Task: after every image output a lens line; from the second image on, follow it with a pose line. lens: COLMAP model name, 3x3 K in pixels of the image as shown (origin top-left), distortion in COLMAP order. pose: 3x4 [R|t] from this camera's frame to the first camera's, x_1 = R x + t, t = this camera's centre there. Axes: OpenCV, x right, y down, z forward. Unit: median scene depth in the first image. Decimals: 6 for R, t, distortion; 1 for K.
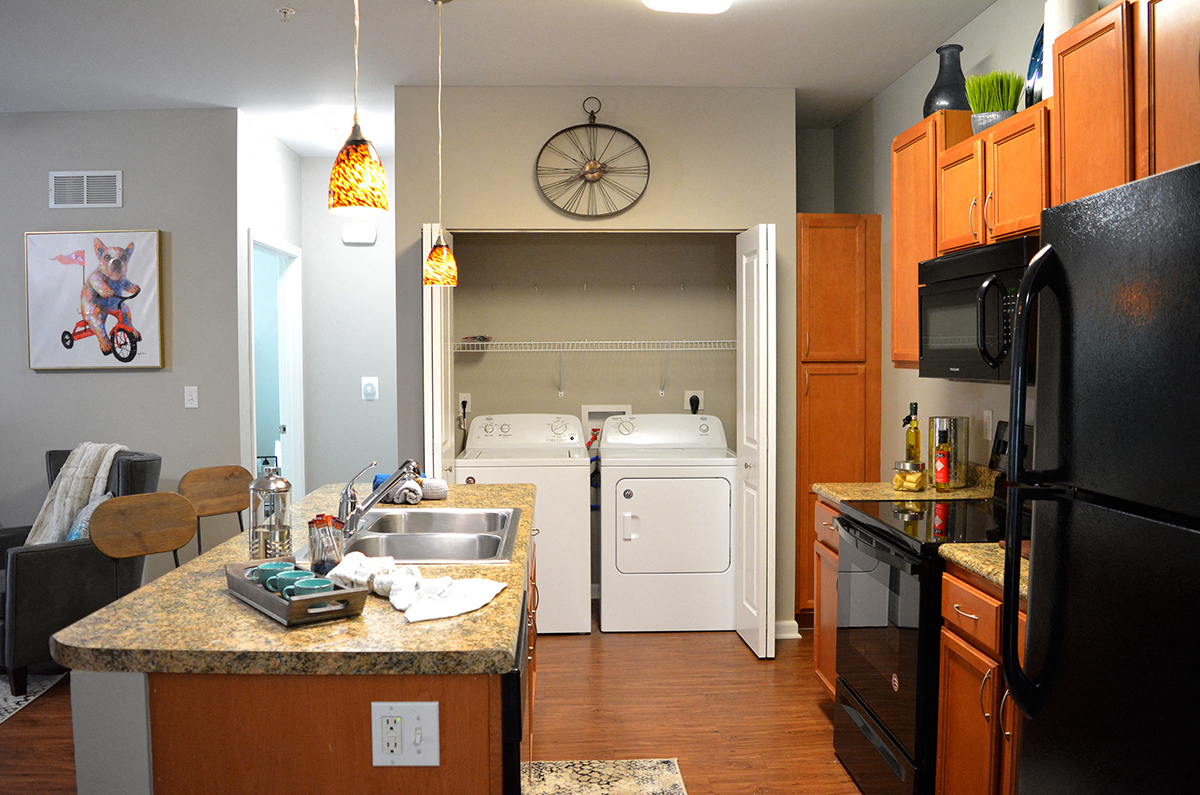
lens RADIAL K [[956.7, 0, 598.7], [0, 956.7, 394.7], [0, 0, 1]] dist [-0.068895, -0.006507]
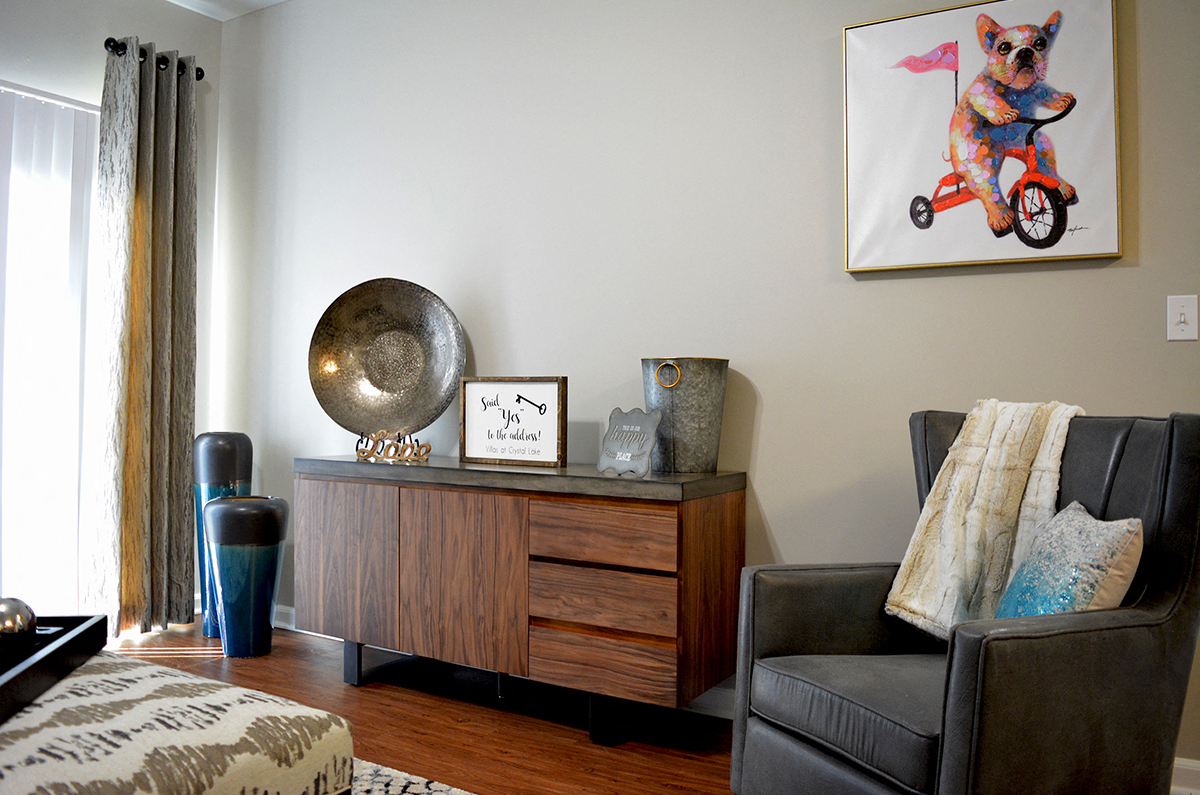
lens RADIAL K [[956.7, 0, 598.4], [0, 956.7, 397.5], [0, 0, 1]] dist [-0.068895, -0.006507]
pose [[0.839909, 0.014647, -0.542530, -0.430186], [-0.038705, 0.998707, -0.032959, 0.070527], [0.541346, 0.048681, 0.839389, 0.457003]]
